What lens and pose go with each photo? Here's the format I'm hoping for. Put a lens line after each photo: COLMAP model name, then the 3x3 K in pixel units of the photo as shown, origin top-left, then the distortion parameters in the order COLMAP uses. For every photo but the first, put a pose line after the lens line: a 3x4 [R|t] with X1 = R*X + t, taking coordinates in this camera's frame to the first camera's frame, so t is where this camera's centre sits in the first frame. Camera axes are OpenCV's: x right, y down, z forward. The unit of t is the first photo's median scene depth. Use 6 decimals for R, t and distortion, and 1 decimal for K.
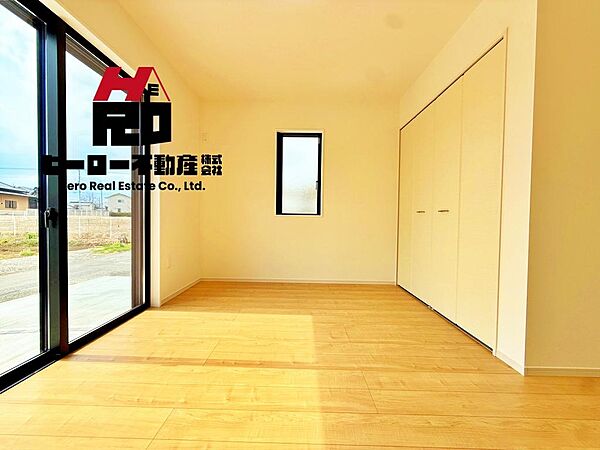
lens RADIAL K [[240.1, 0, 300.0], [0, 240.1, 225.0], [0, 0, 1]] dist [-0.001326, 0.000035]
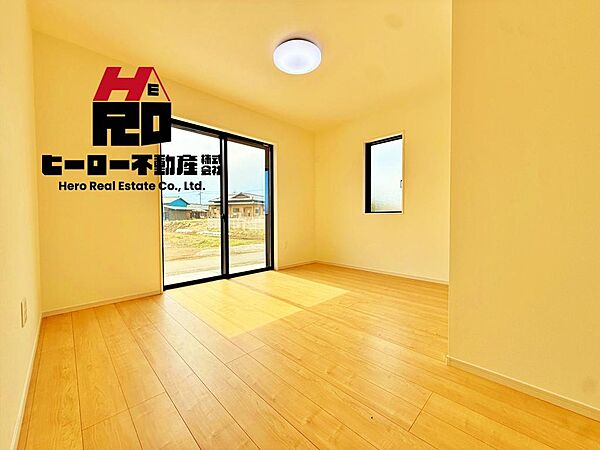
lens RADIAL K [[240.1, 0, 300.0], [0, 240.1, 225.0], [0, 0, 1]] dist [-0.001326, 0.000035]
pose [[0.722135, 0.006323, -0.691723, 0.747783], [-0.003306, 0.999978, 0.005690, 0.014856], [0.691744, -0.001822, 0.722140, -0.117311]]
